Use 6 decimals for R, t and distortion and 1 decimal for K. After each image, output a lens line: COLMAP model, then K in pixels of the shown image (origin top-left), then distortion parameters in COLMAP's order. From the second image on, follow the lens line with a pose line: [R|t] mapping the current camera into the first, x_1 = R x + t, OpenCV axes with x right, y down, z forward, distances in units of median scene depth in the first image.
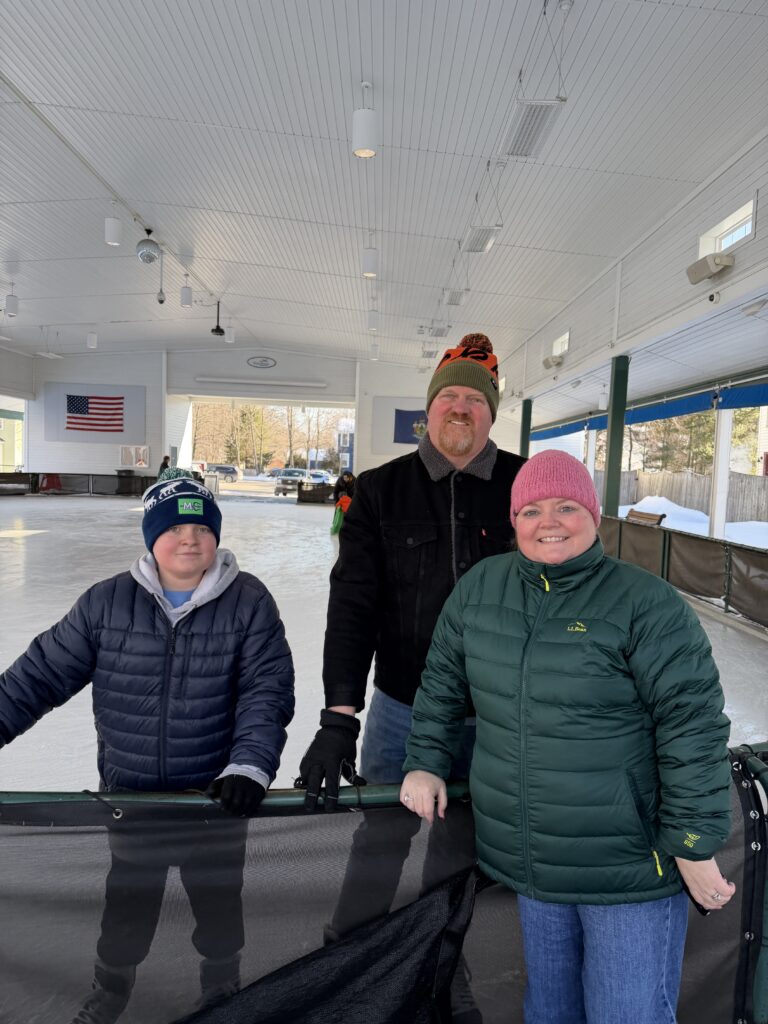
lens RADIAL K [[704.5, 0, 384.9], [0, 704.5, 510.2], [0, 0, 1]] dist [0.033397, -0.002627]
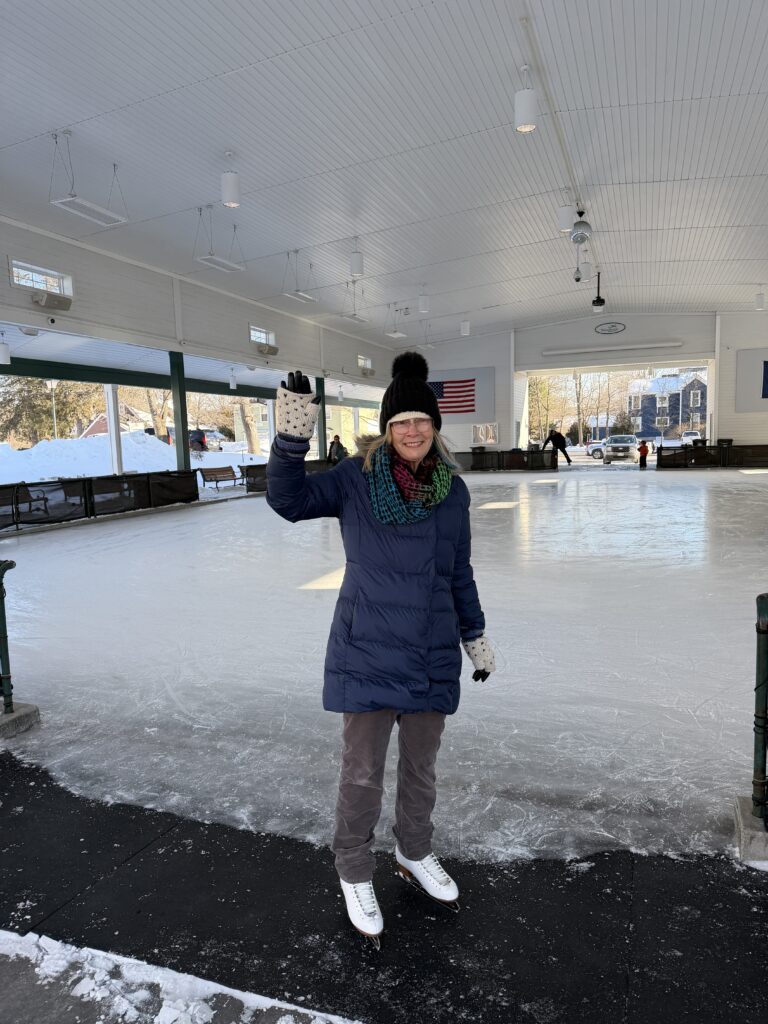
lens RADIAL K [[704.5, 0, 383.4], [0, 704.5, 513.3], [0, 0, 1]] dist [0.033397, -0.002627]
pose [[0.934119, -0.031938, -0.355530, -0.125283], [0.047212, 0.998294, 0.034366, -0.000010], [0.353825, -0.048887, 0.934033, -0.053886]]
